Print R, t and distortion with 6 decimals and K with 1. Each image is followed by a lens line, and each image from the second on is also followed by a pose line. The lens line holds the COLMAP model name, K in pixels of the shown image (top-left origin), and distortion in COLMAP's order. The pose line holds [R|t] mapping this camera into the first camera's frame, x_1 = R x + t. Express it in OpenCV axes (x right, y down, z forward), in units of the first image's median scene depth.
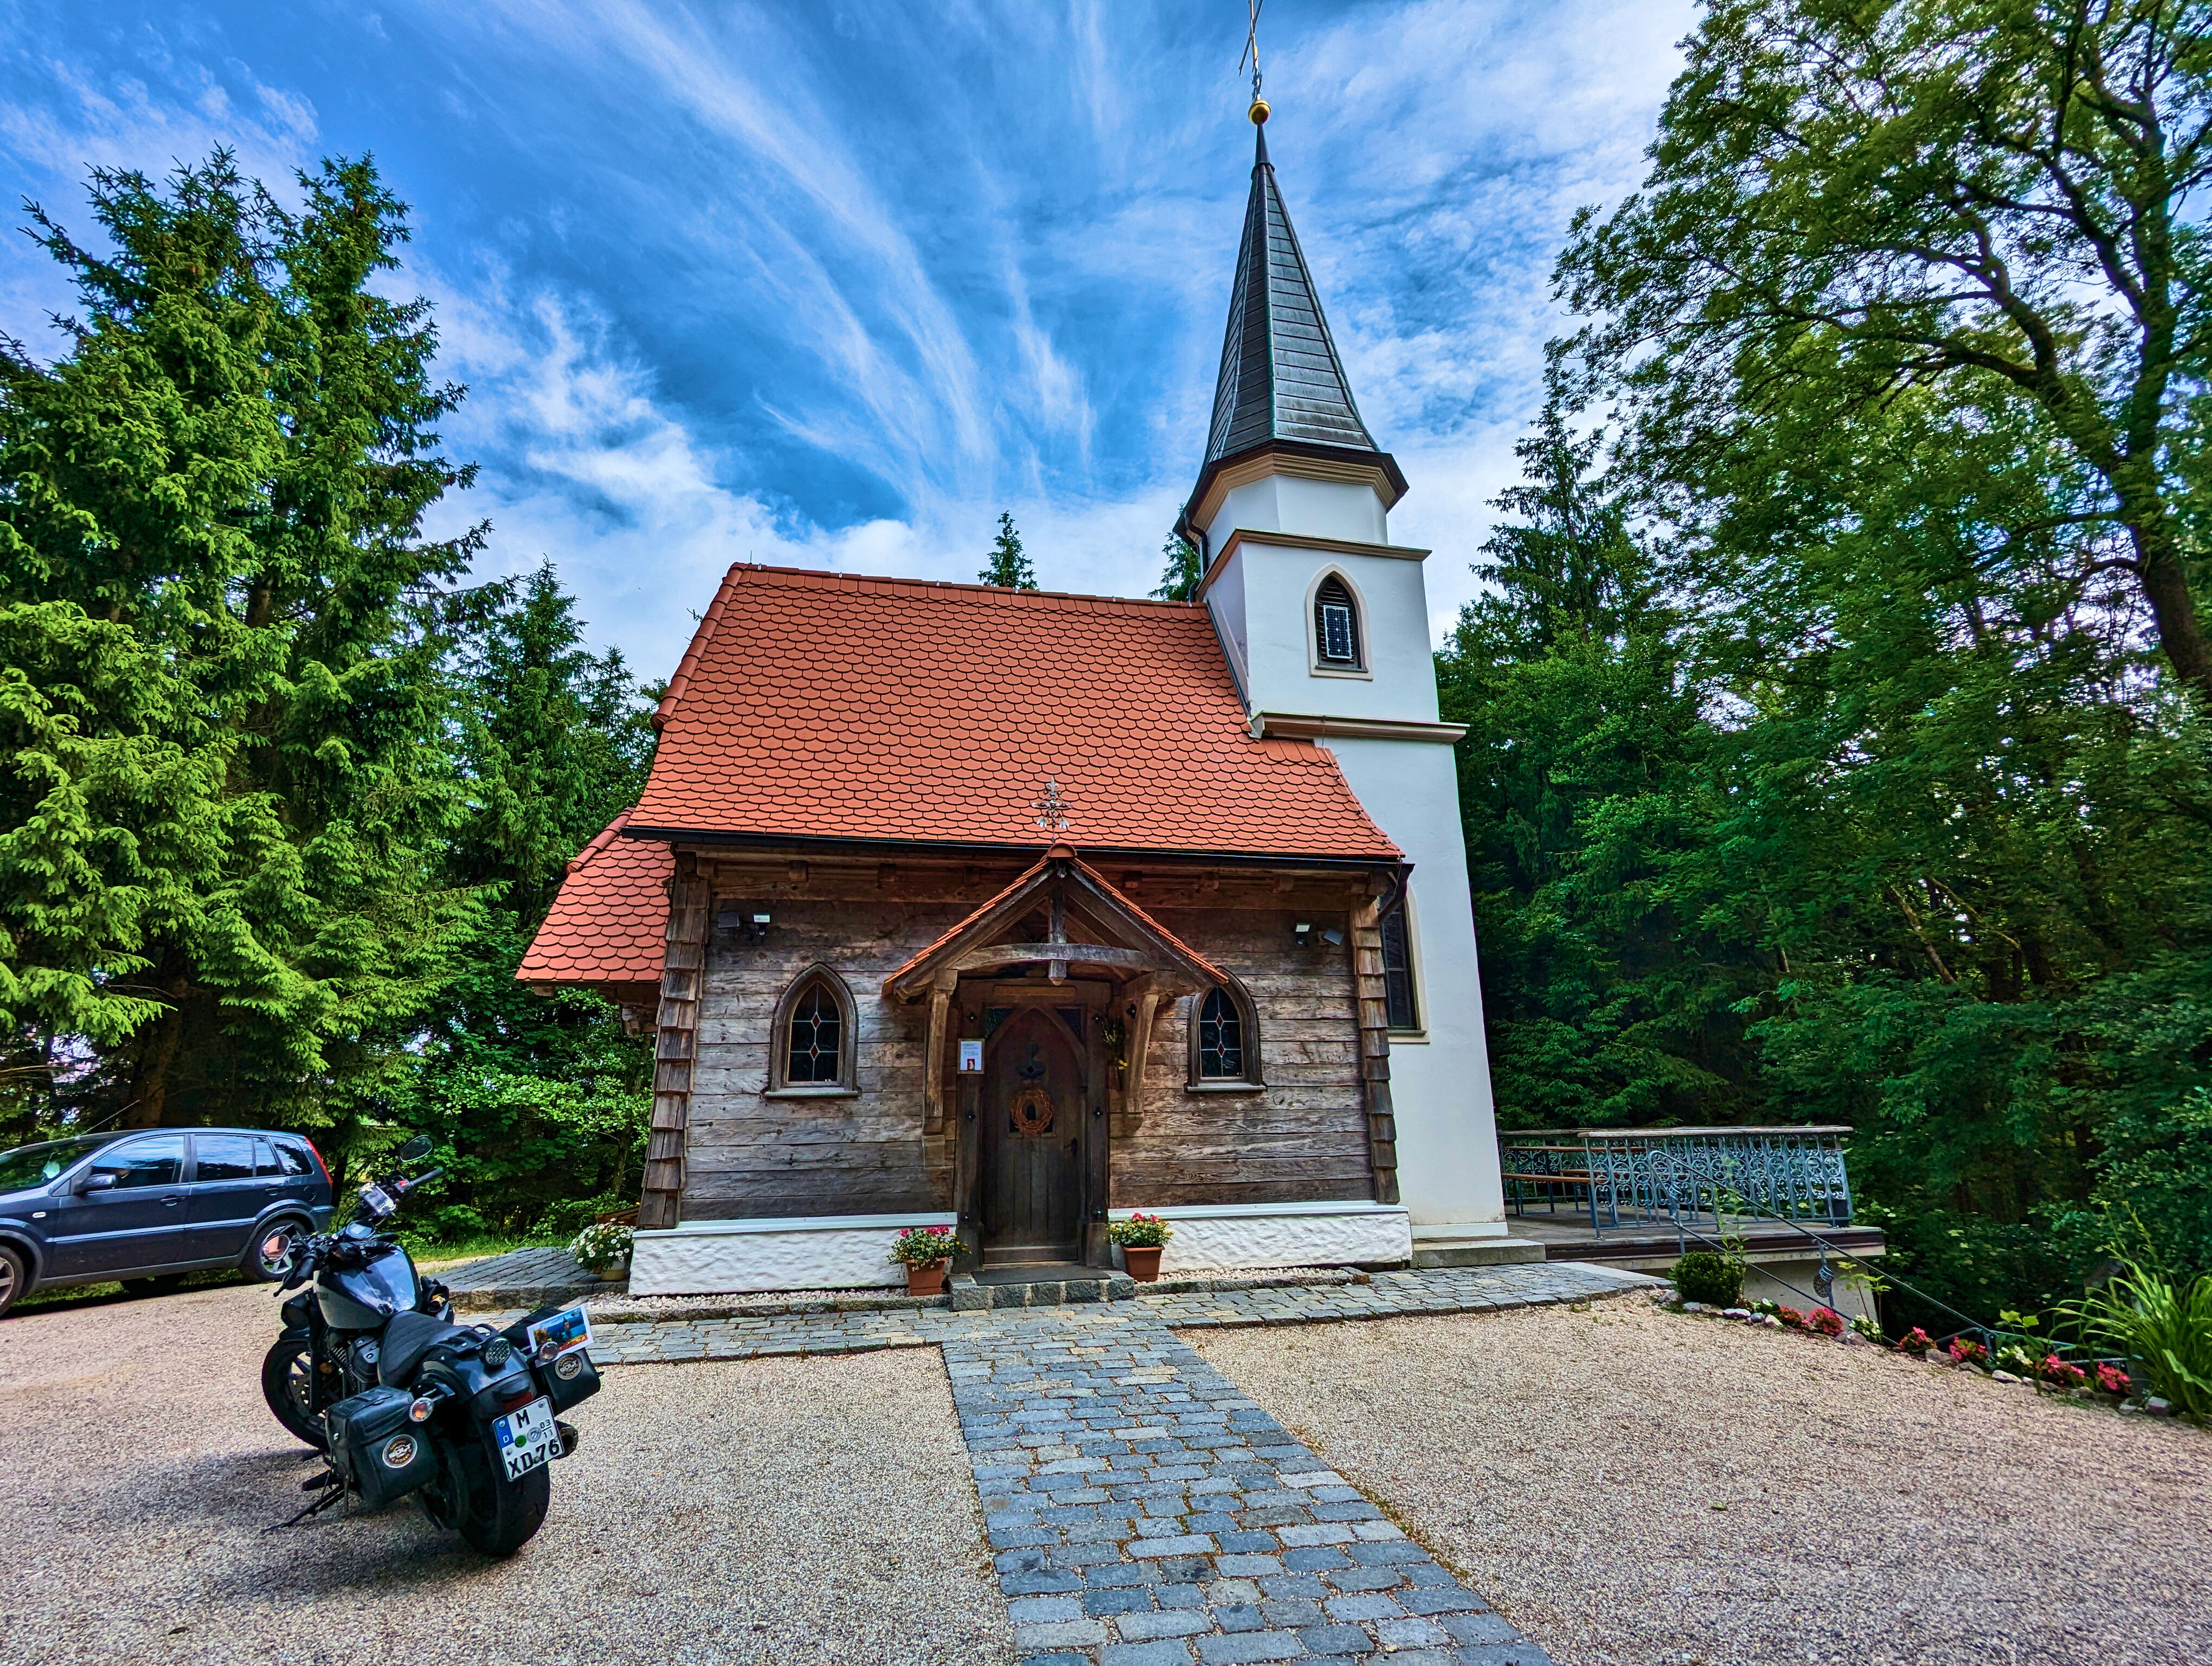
lens RADIAL K [[1051.0, 0, 1108.3], [0, 1051.0, 839.4], [0, 0, 1]] dist [0.026710, -0.023576]
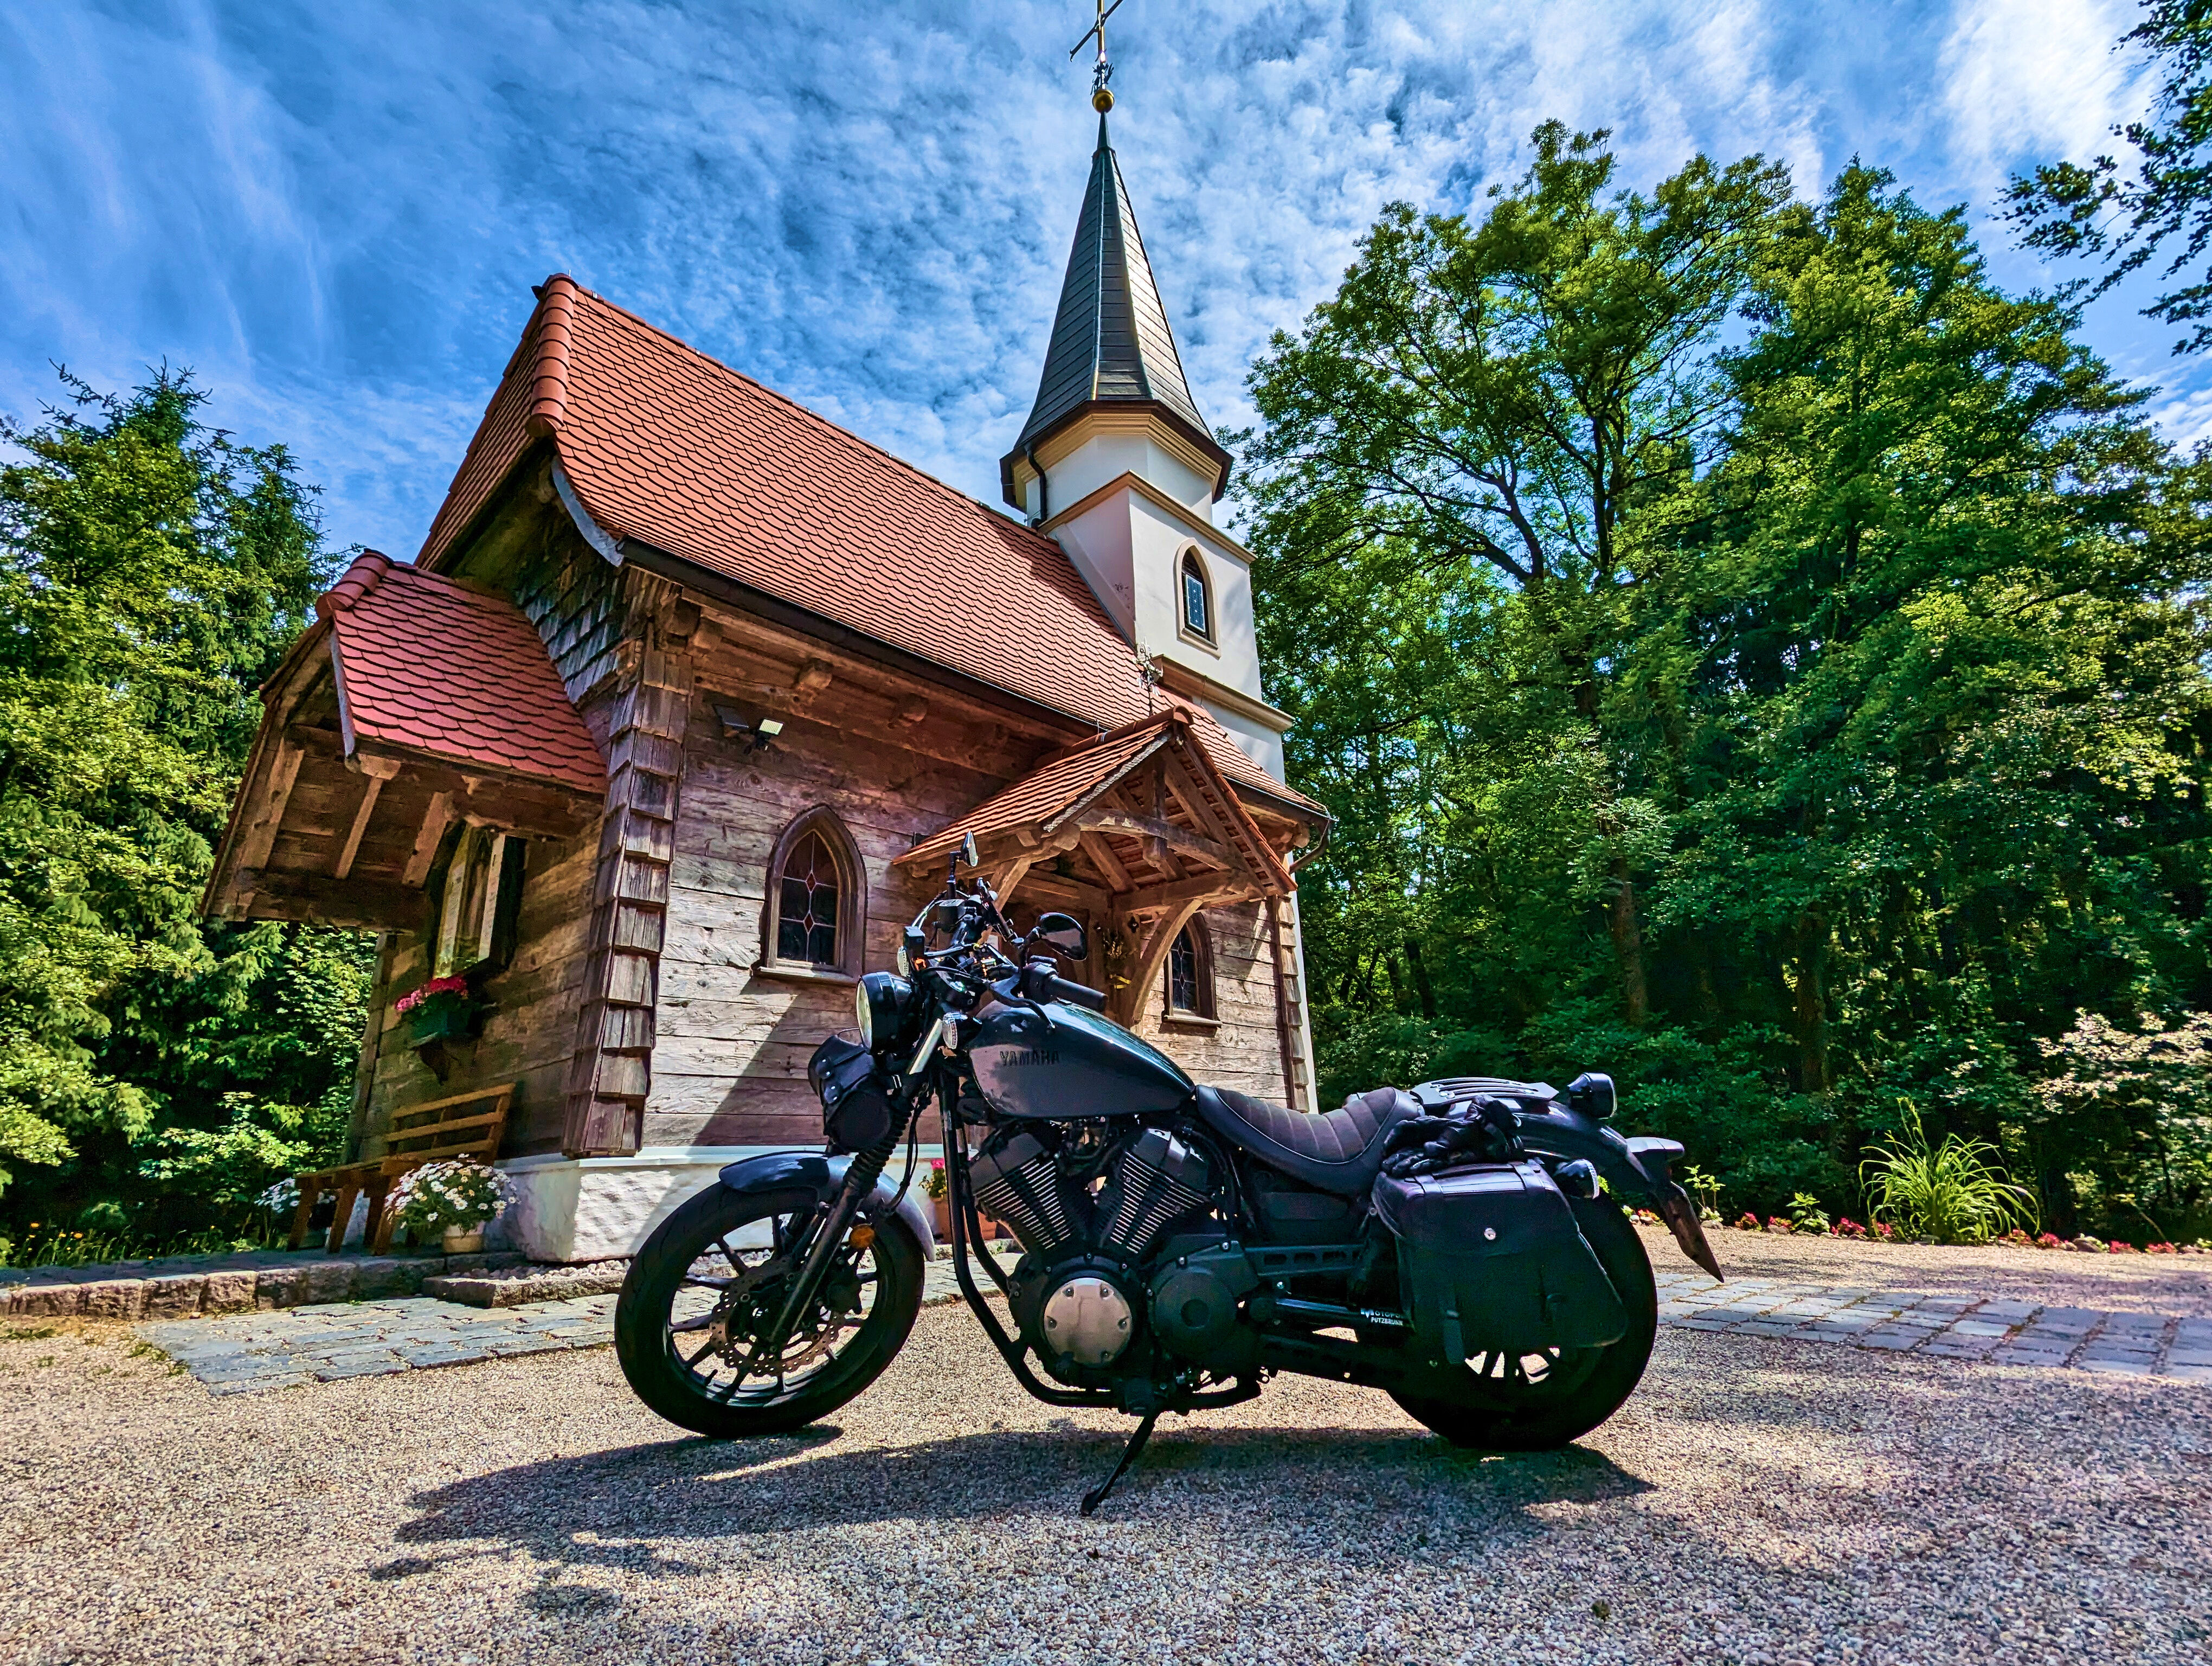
lens RADIAL K [[1051.0, 0, 1108.3], [0, 1051.0, 839.4], [0, 0, 1]] dist [0.026710, -0.023576]
pose [[0.825606, 0.156927, 0.541986, -0.503696], [-0.124954, 0.987547, -0.095592, 0.185769], [-0.550238, 0.011198, 0.834933, 0.275904]]
